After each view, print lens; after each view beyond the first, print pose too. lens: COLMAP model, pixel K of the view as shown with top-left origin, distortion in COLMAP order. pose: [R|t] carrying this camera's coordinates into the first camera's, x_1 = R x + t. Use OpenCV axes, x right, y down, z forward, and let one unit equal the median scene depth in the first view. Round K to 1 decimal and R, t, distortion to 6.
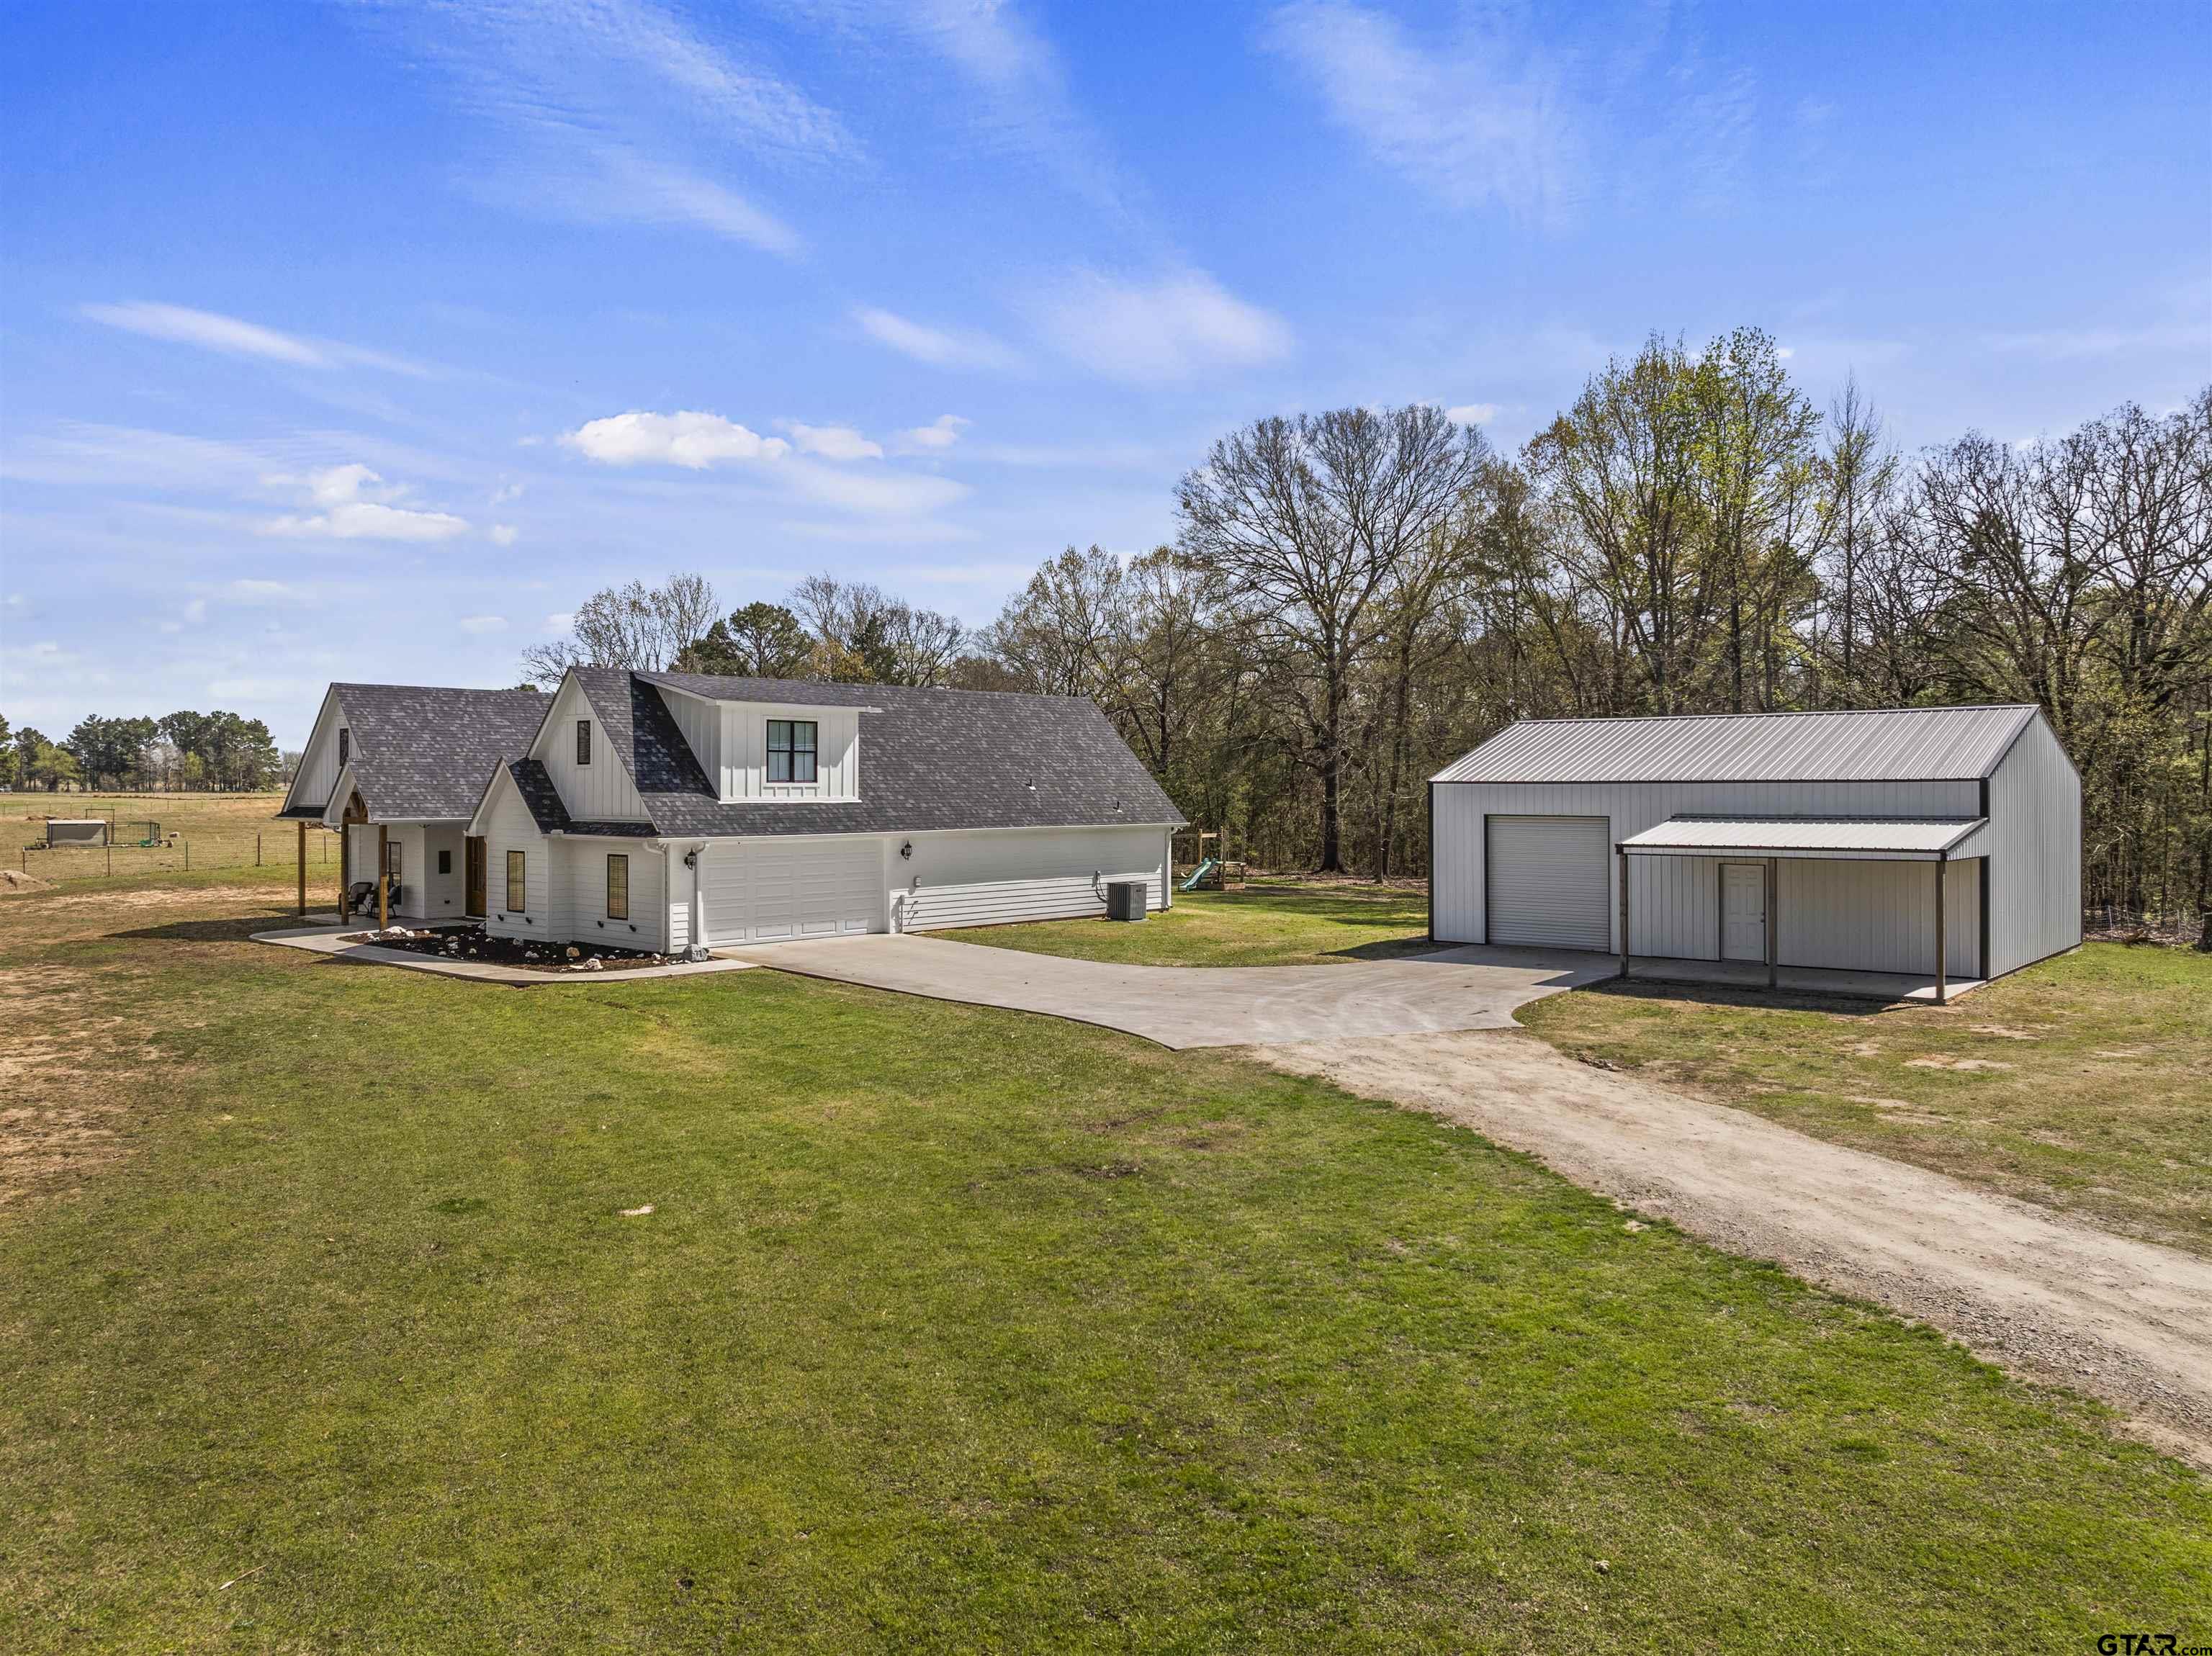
lens RADIAL K [[1595.1, 0, 1106.0], [0, 1595.1, 828.0], [0, 0, 1]] dist [-0.056978, 0.023392]
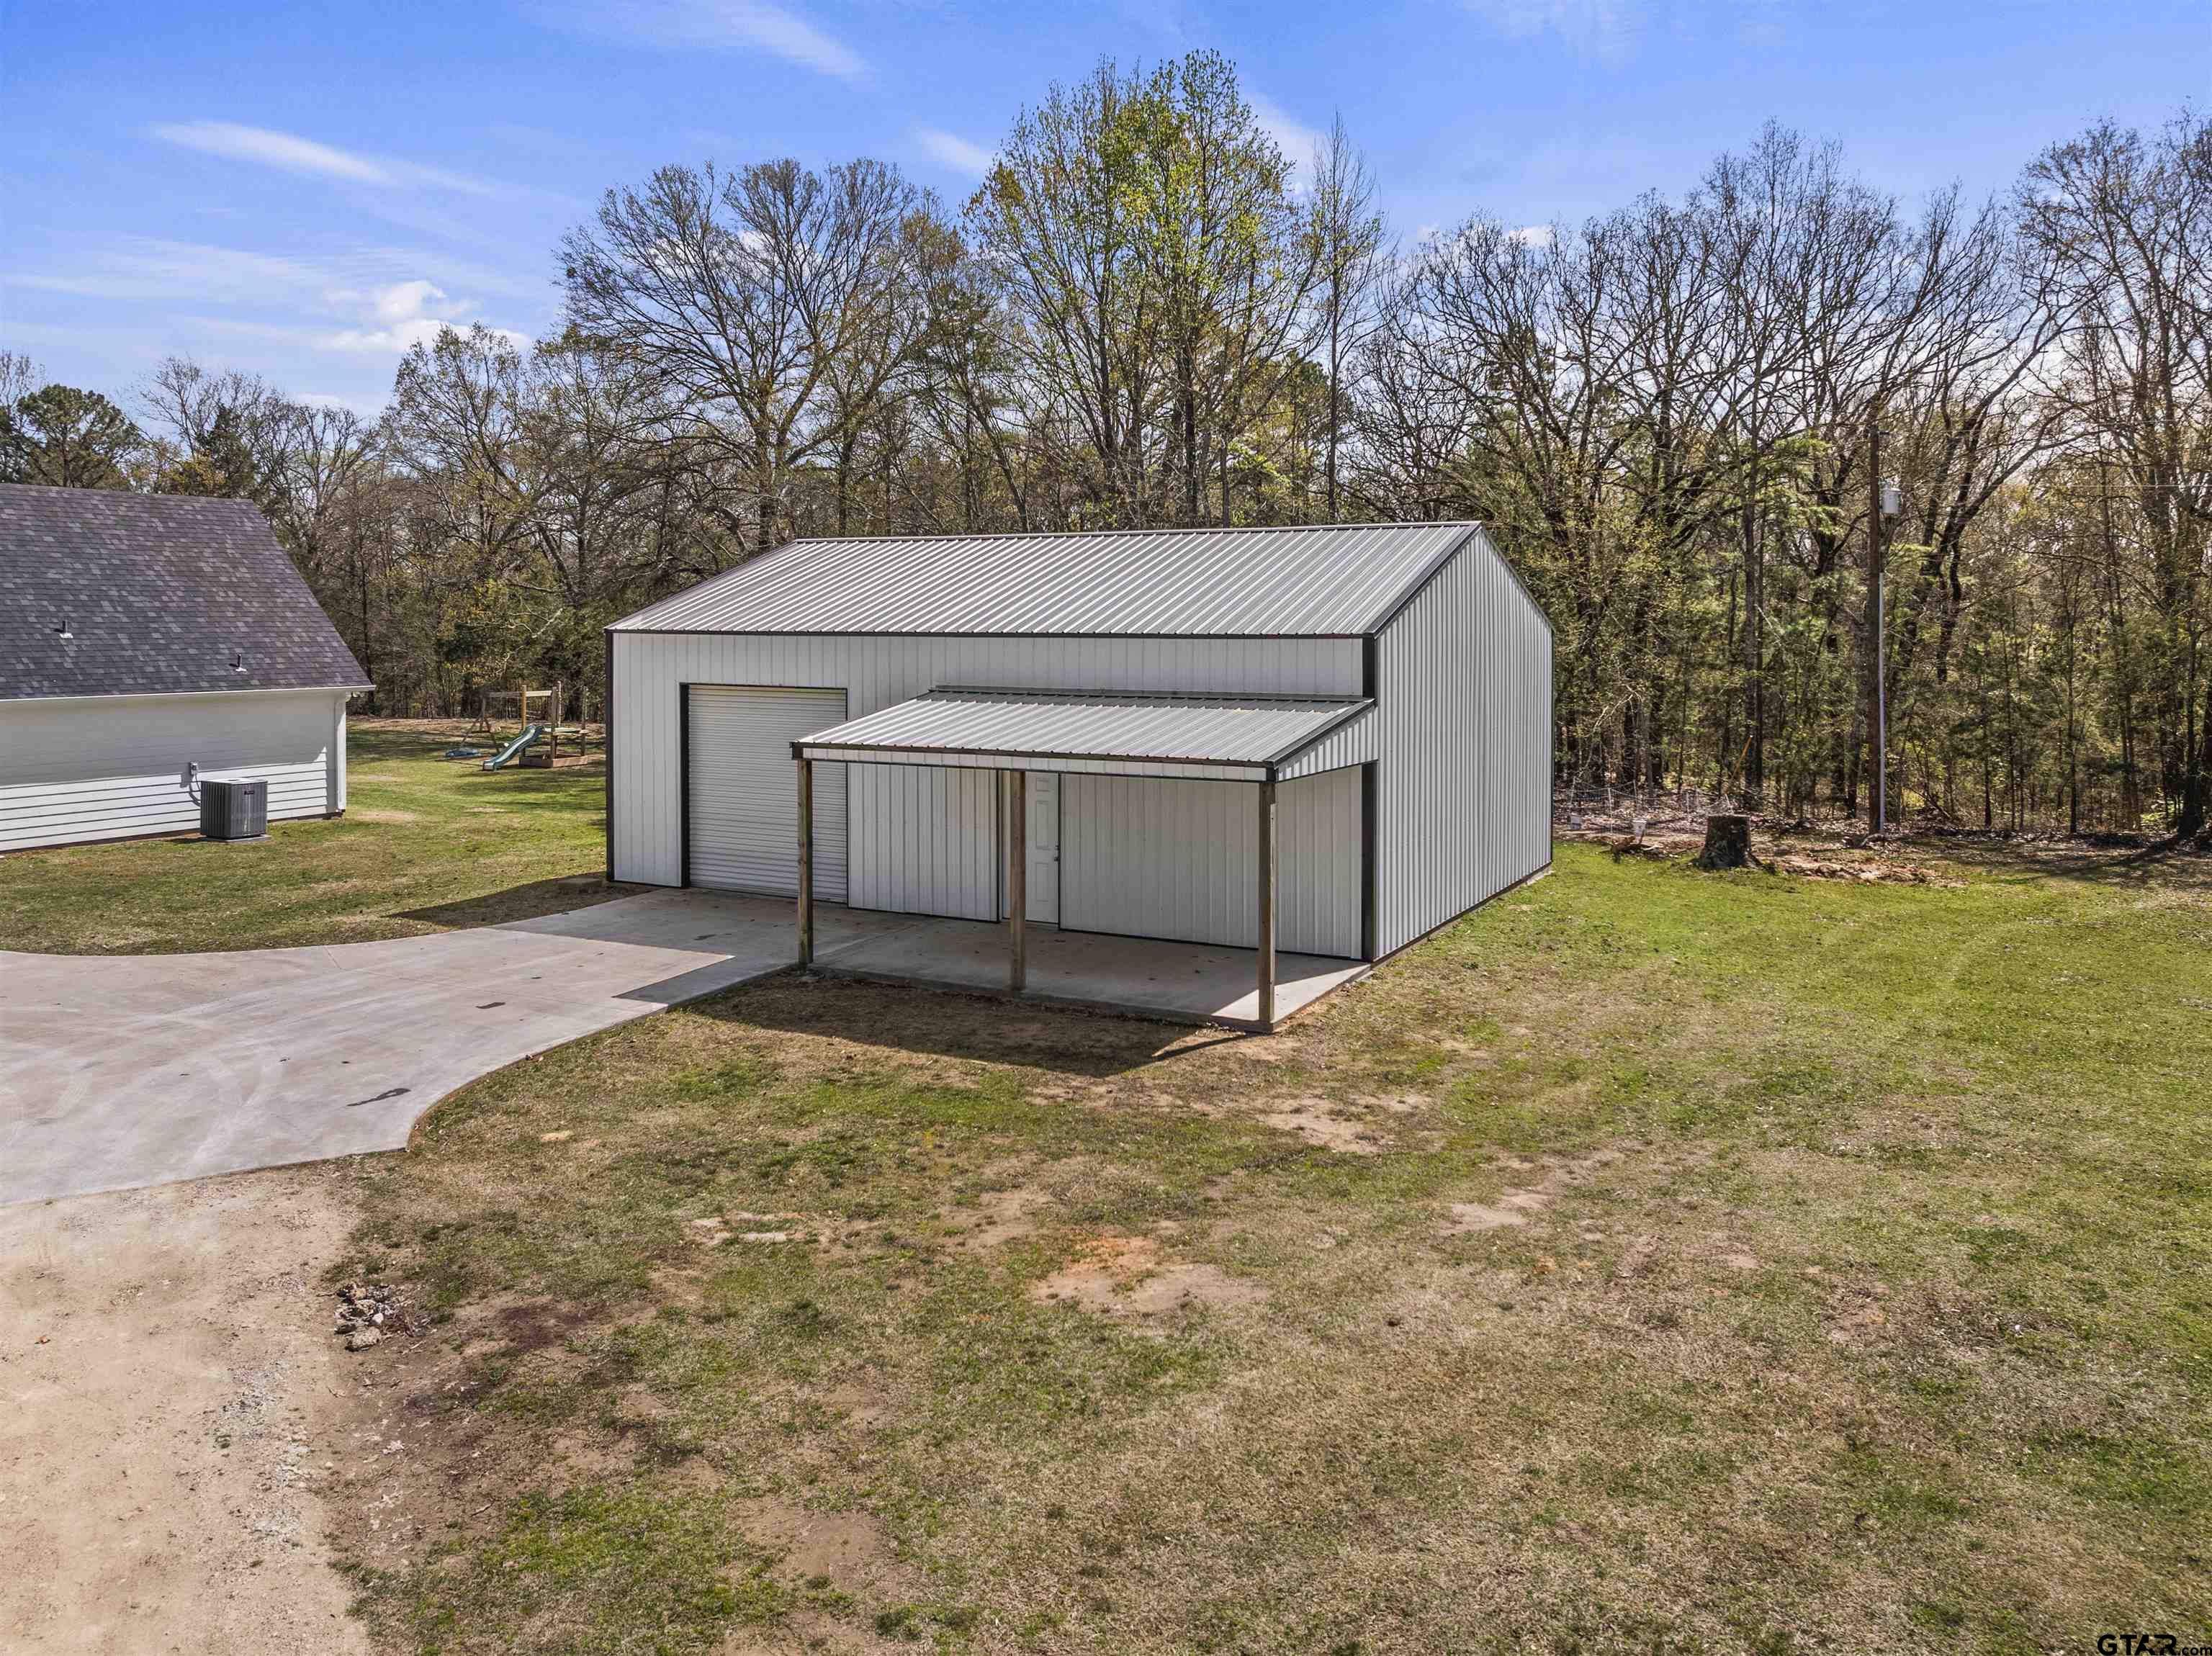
lens RADIAL K [[1549.0, 0, 1103.5], [0, 1549.0, 697.9], [0, 0, 1]] dist [0.034199, 0.002393]
pose [[0.975112, -0.005770, 0.221638, 0.217523], [0.000892, 0.999755, 0.022104, -0.013705], [-0.221711, -0.021357, 0.974879, 0.289566]]
